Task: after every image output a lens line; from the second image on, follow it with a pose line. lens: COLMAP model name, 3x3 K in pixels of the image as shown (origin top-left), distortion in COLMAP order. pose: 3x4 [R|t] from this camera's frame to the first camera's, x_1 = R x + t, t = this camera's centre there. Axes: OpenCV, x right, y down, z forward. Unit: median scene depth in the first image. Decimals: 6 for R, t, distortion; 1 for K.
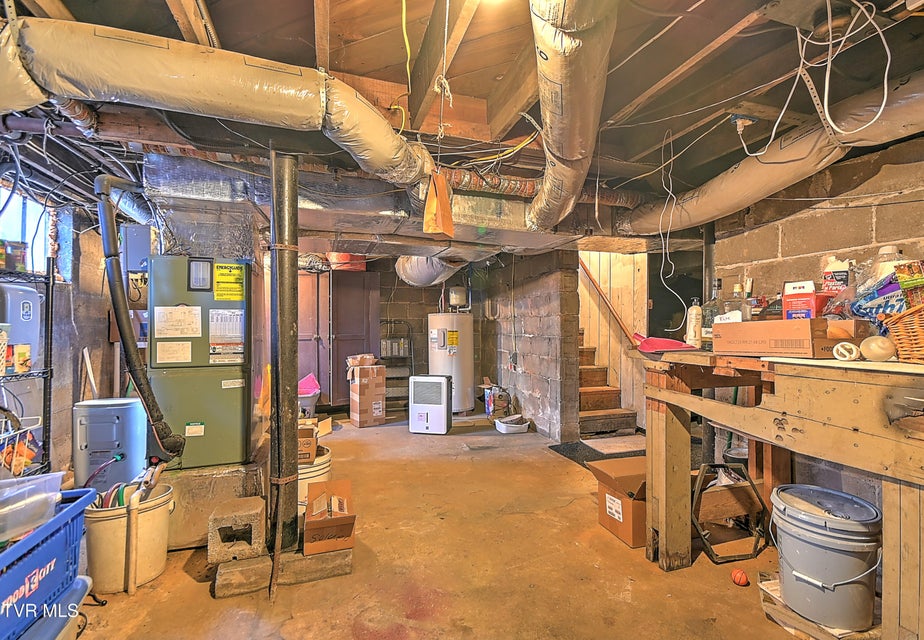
lens RADIAL K [[430.6, 0, 466.7], [0, 430.6, 317.3], [0, 0, 1]] dist [0.030406, -0.017371]
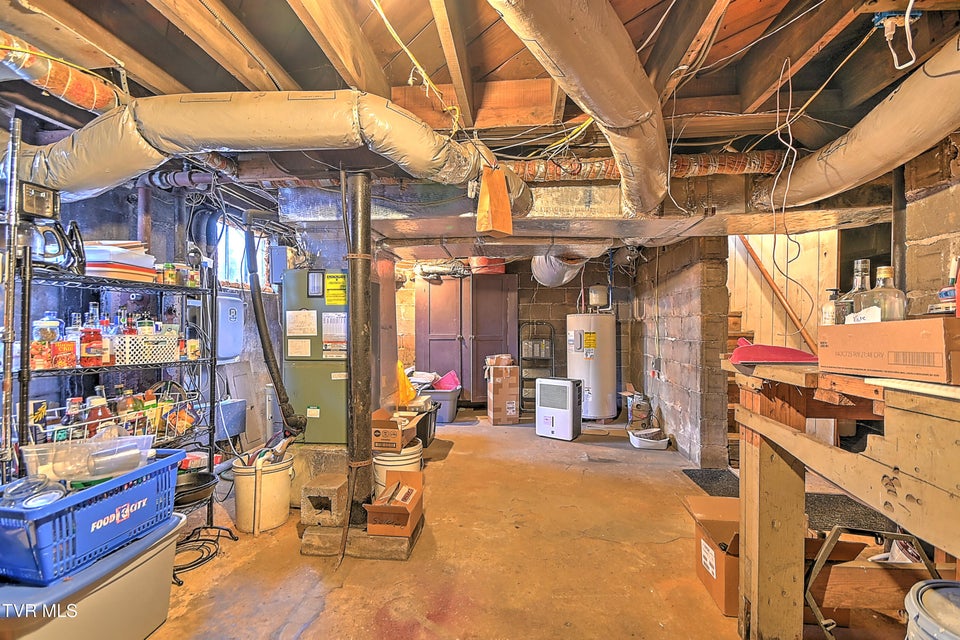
lens RADIAL K [[422.6, 0, 476.7], [0, 422.6, 324.0], [0, 0, 1]] dist [0.024281, -0.013312]
pose [[0.907054, 0.000982, -0.421012, 0.269325], [0.004604, 0.999914, 0.012251, 0.000441], [0.420988, -0.013051, 0.906972, 0.116098]]
